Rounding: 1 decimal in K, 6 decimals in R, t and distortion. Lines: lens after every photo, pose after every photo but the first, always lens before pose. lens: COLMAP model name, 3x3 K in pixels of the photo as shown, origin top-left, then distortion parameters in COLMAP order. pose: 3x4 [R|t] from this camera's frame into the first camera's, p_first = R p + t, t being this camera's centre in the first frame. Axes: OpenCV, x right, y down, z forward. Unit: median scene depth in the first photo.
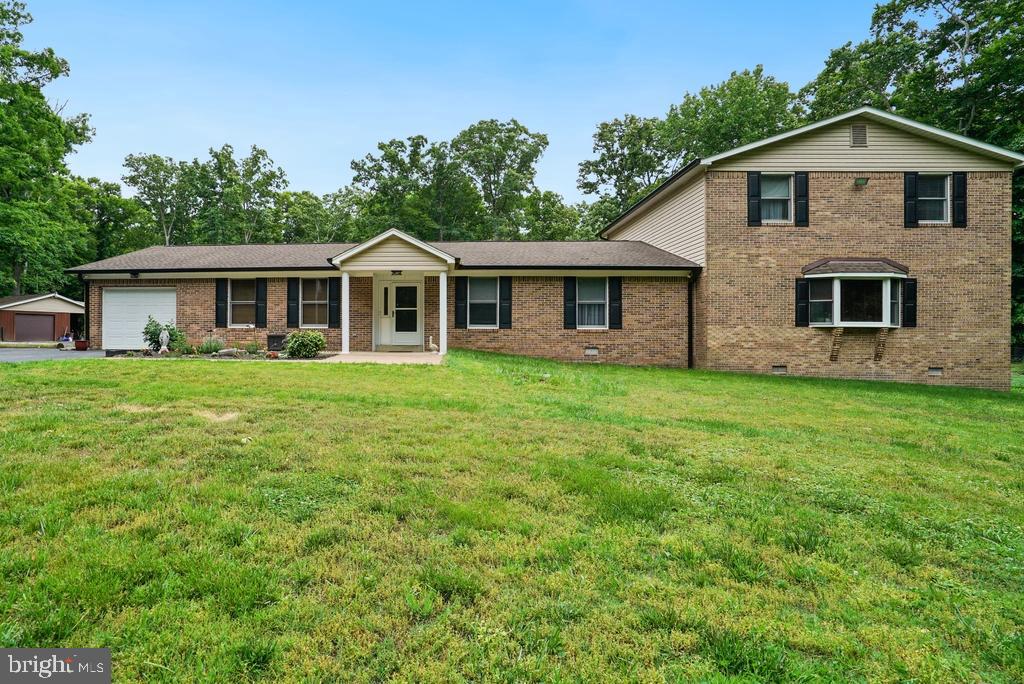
lens RADIAL K [[505.2, 0, 432.7], [0, 505.2, 334.5], [0, 0, 1]] dist [-0.030281, 0.005378]
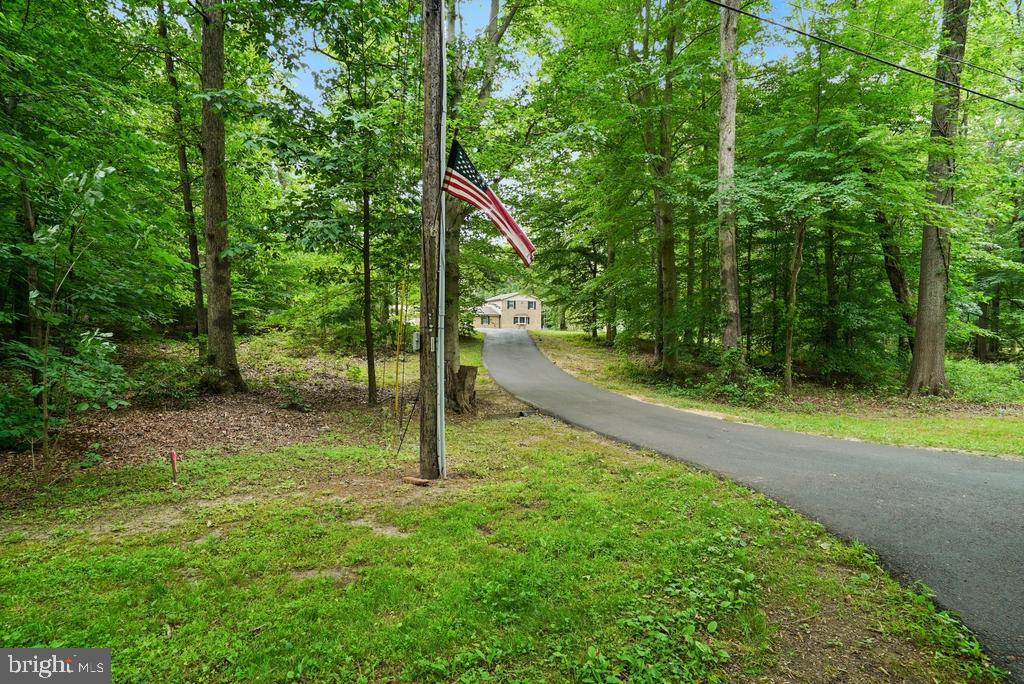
lens RADIAL K [[481.3, 0, 515.9], [0, 481.3, 341.0], [0, 0, 1]] dist [-0.047111, 0.011218]
pose [[0.861713, -0.015472, 0.507160, -2.502015], [0.001959, 0.999629, 0.027167, 0.037361], [-0.507392, -0.022417, 0.861424, -4.543409]]
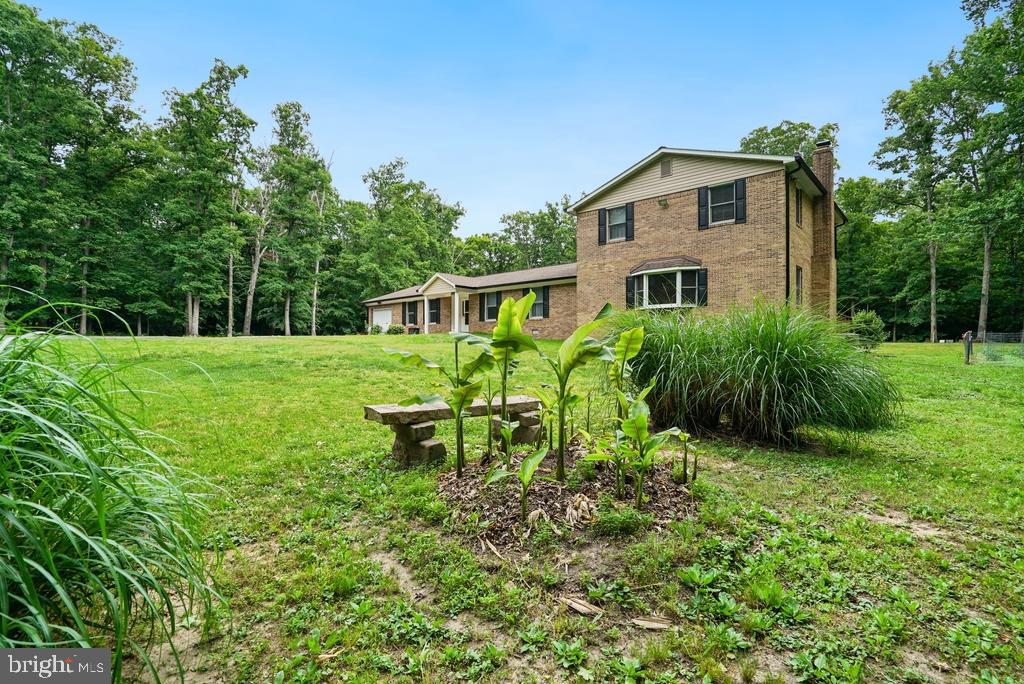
lens RADIAL K [[481.3, 0, 505.9], [0, 481.3, 348.5], [0, 0, 1]] dist [-0.047111, 0.011218]
pose [[0.764006, -0.002849, -0.645202, 1.361102], [0.005974, 0.999979, 0.002658, 0.090378], [0.645181, -0.005885, 0.764007, -0.299039]]
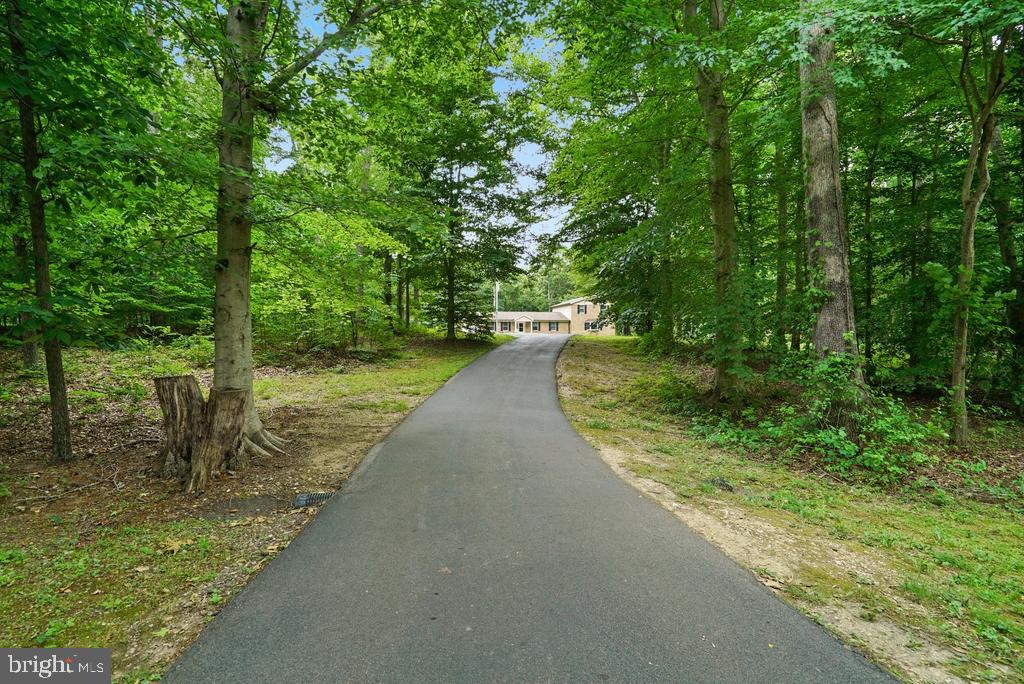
lens RADIAL K [[481.3, 0, 505.9], [0, 481.3, 341.5], [0, 0, 1]] dist [-0.047111, 0.011218]
pose [[0.945650, -0.011614, 0.324980, -2.113495], [0.009000, 0.999914, 0.009545, 0.058231], [-0.325063, -0.006101, 0.945673, -4.282970]]
